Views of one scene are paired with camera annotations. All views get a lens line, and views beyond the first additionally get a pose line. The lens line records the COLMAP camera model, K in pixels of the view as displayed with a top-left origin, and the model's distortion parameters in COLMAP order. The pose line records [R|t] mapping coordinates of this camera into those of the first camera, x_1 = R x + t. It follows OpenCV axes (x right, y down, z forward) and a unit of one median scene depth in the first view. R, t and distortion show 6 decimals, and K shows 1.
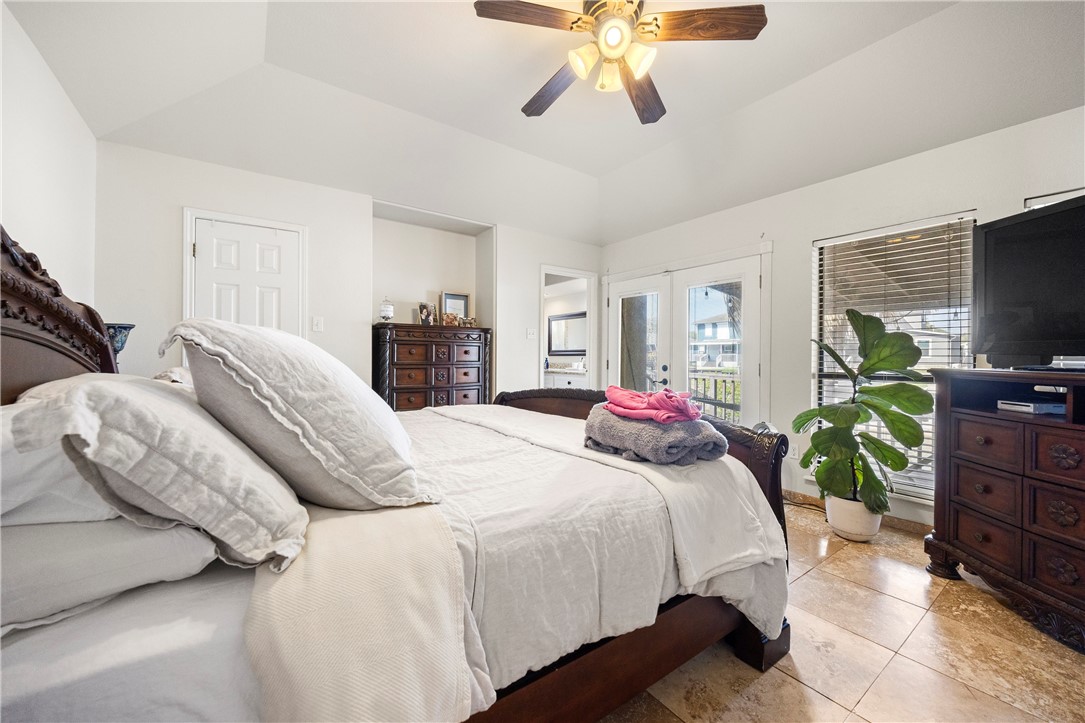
lens RADIAL K [[430.7, 0, 543.5], [0, 430.7, 357.7], [0, 0, 1]] dist [0.000021, -0.000031]
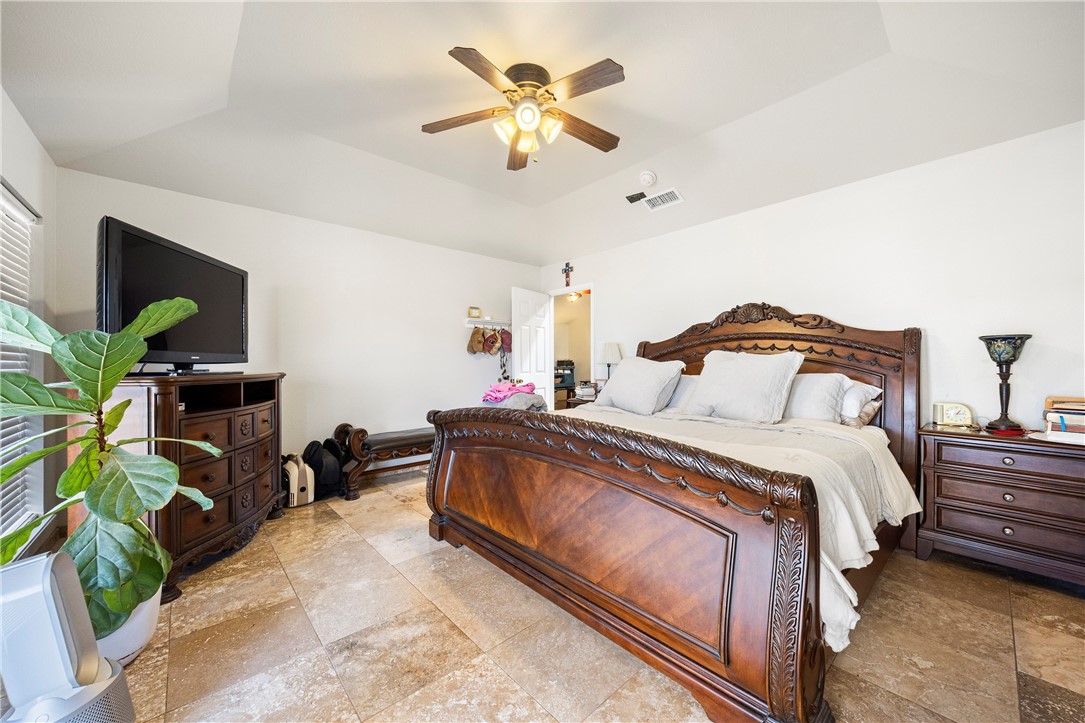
lens RADIAL K [[395.9, 0, 542.9], [0, 395.9, 364.5], [0, 0, 1]] dist [0.000934, 0.000065]
pose [[-0.994987, -0.003256, -0.099955, 0.260511], [-0.003678, 0.999985, 0.004040, 0.000781], [0.099940, 0.004388, -0.994984, 2.300811]]
